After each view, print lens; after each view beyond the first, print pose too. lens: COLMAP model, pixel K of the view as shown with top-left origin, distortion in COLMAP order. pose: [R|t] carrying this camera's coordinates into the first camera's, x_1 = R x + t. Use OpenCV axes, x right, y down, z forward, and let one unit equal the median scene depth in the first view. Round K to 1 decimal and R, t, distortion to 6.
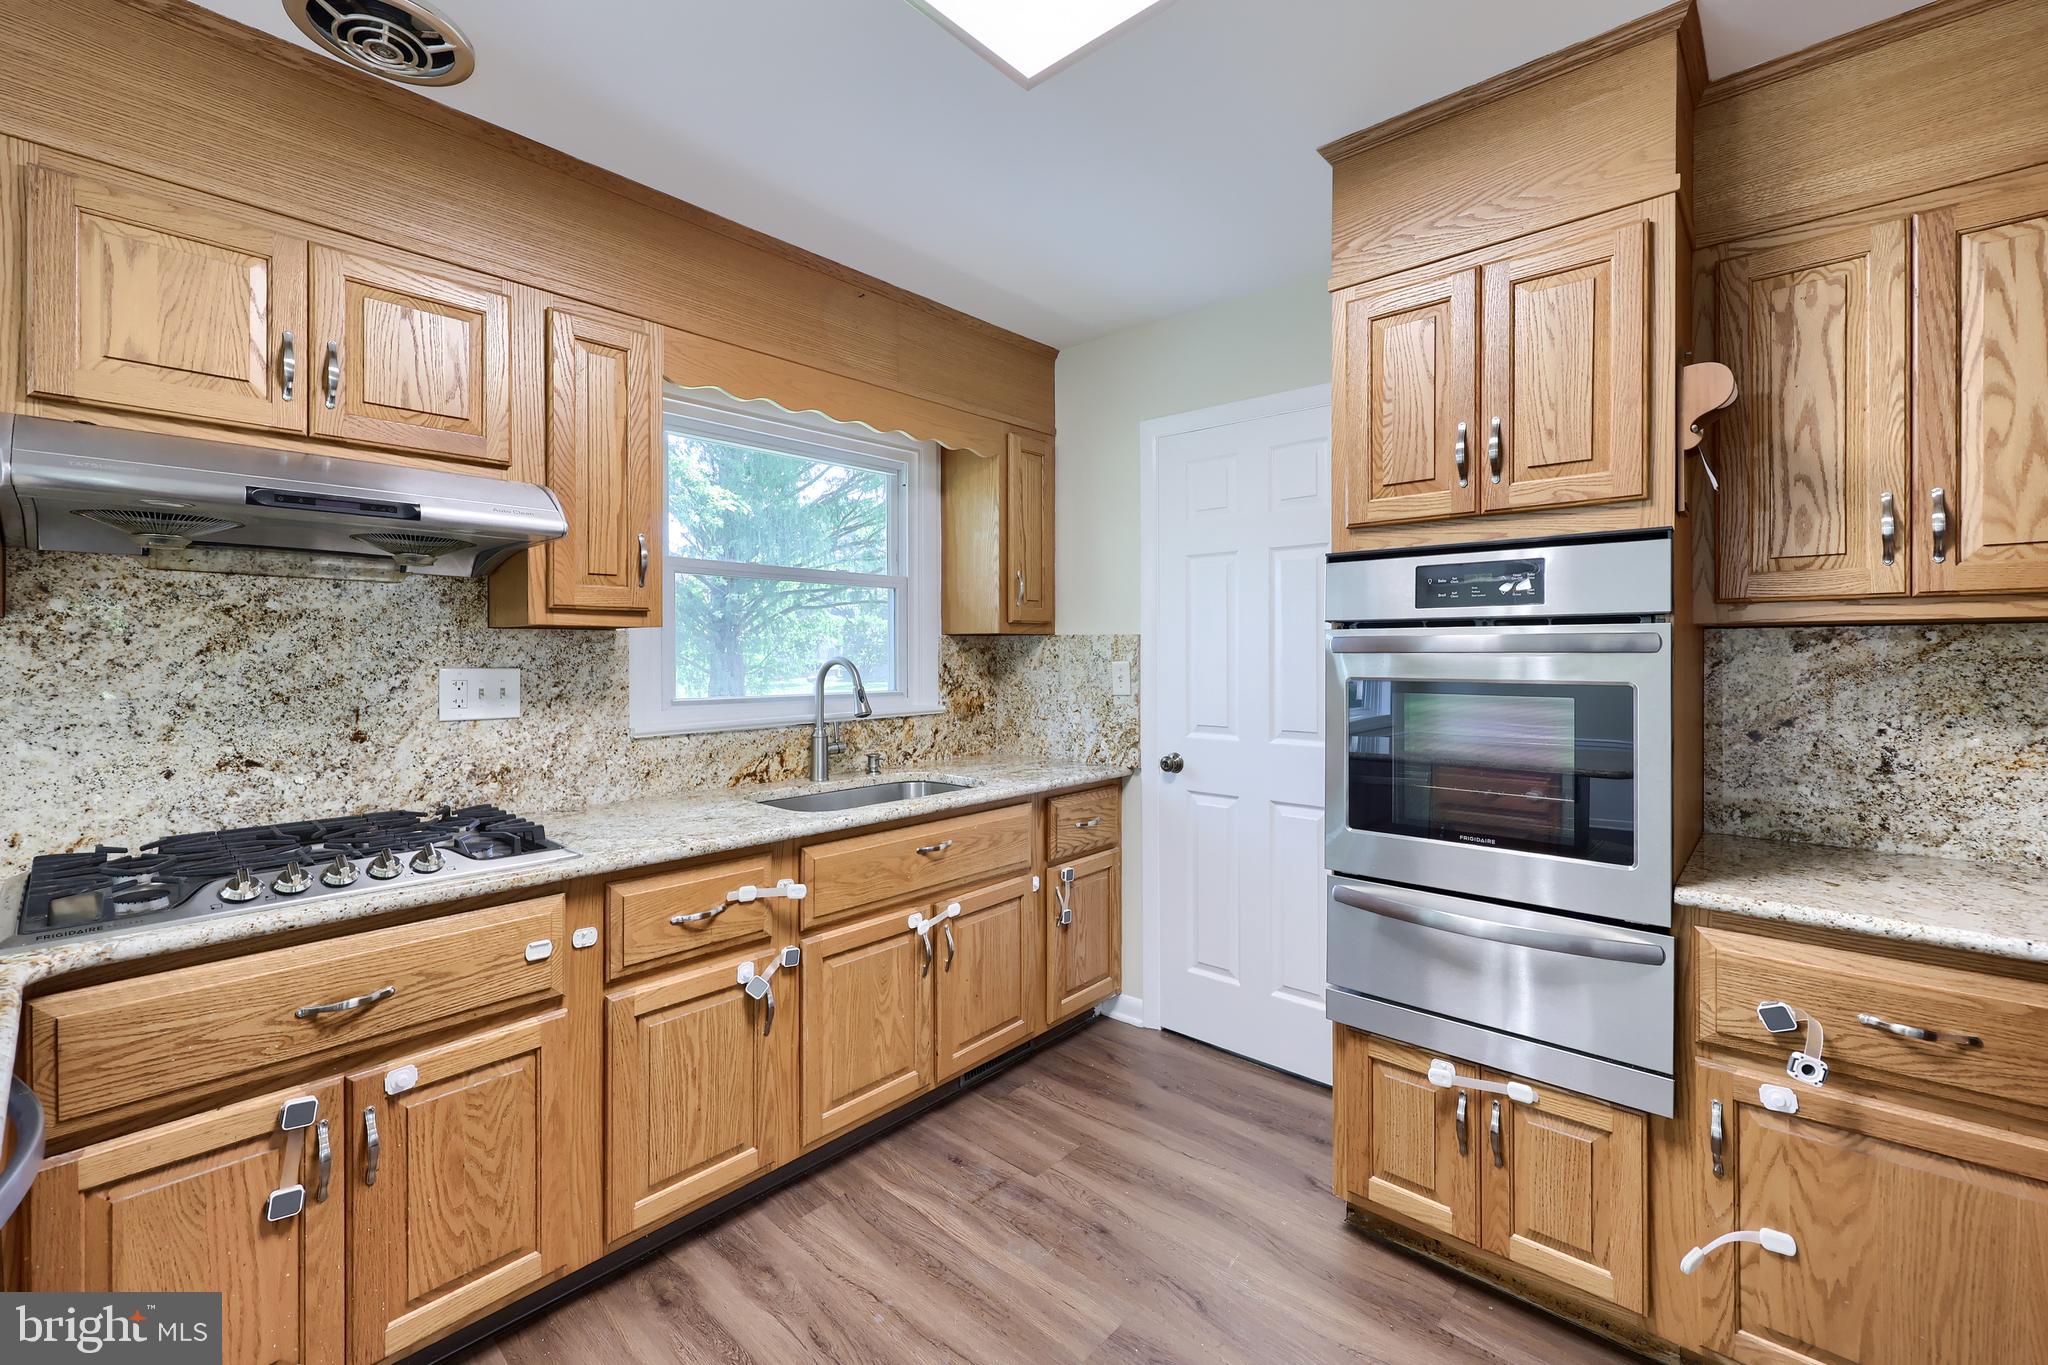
lens RADIAL K [[854.2, 0, 1012.6], [0, 854.2, 656.3], [0, 0, 1]] dist [0.003848, -0.001441]
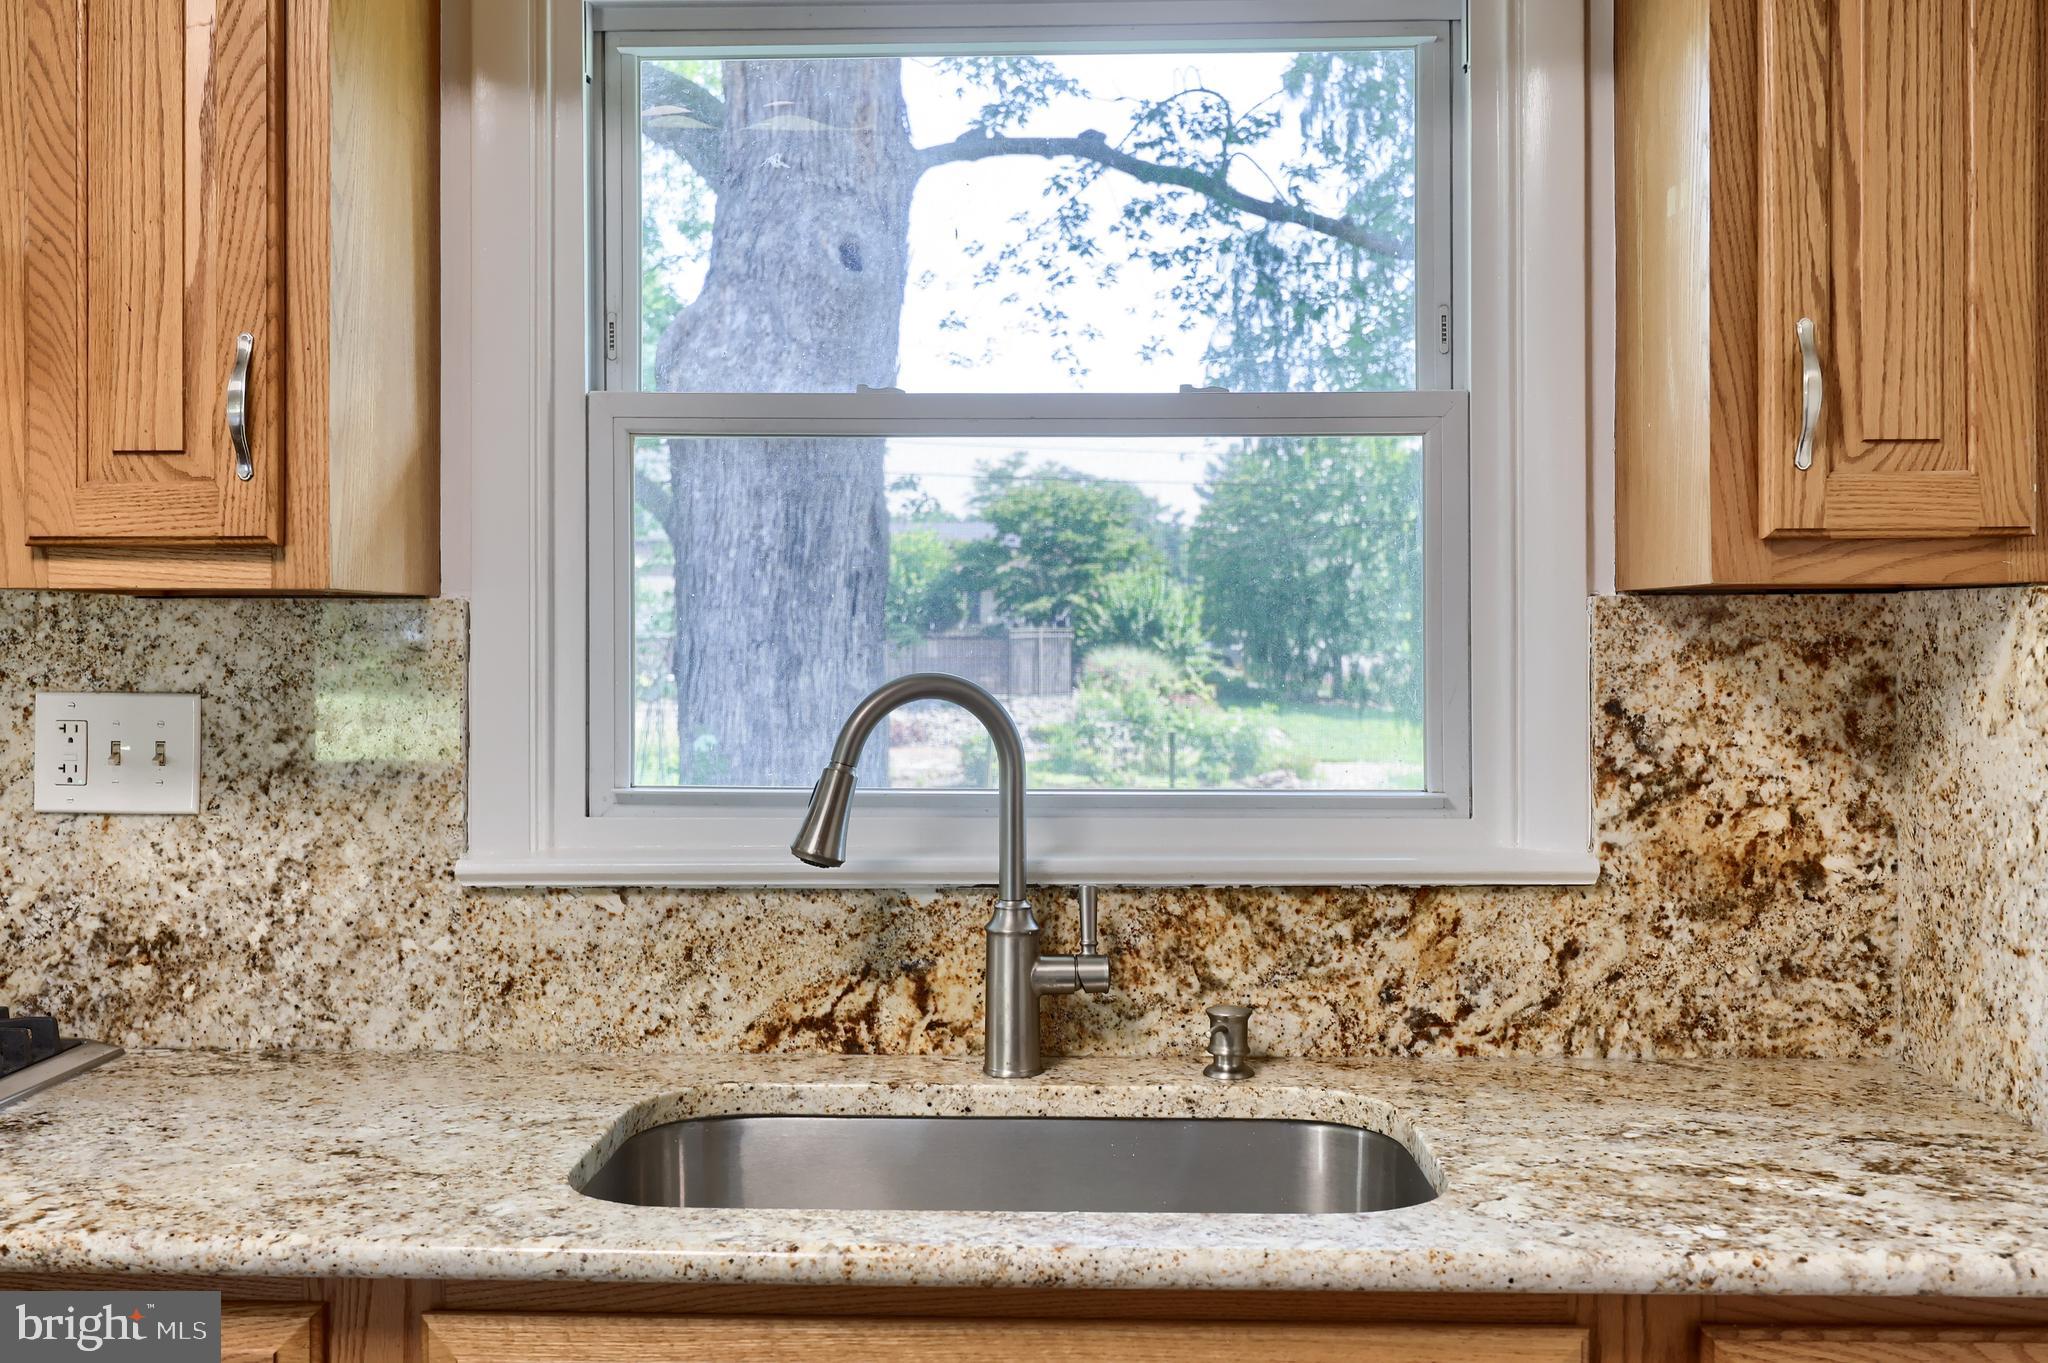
lens RADIAL K [[1972.8, 0, 970.7], [0, 1972.8, 650.9], [0, 0, 1]] dist [-0.004222, 0.000000]
pose [[0.650356, 0.005729, -0.759608, 0.440616], [-0.005445, 0.999981, 0.002880, -0.013599], [0.759610, 0.002263, 0.650374, 0.750849]]
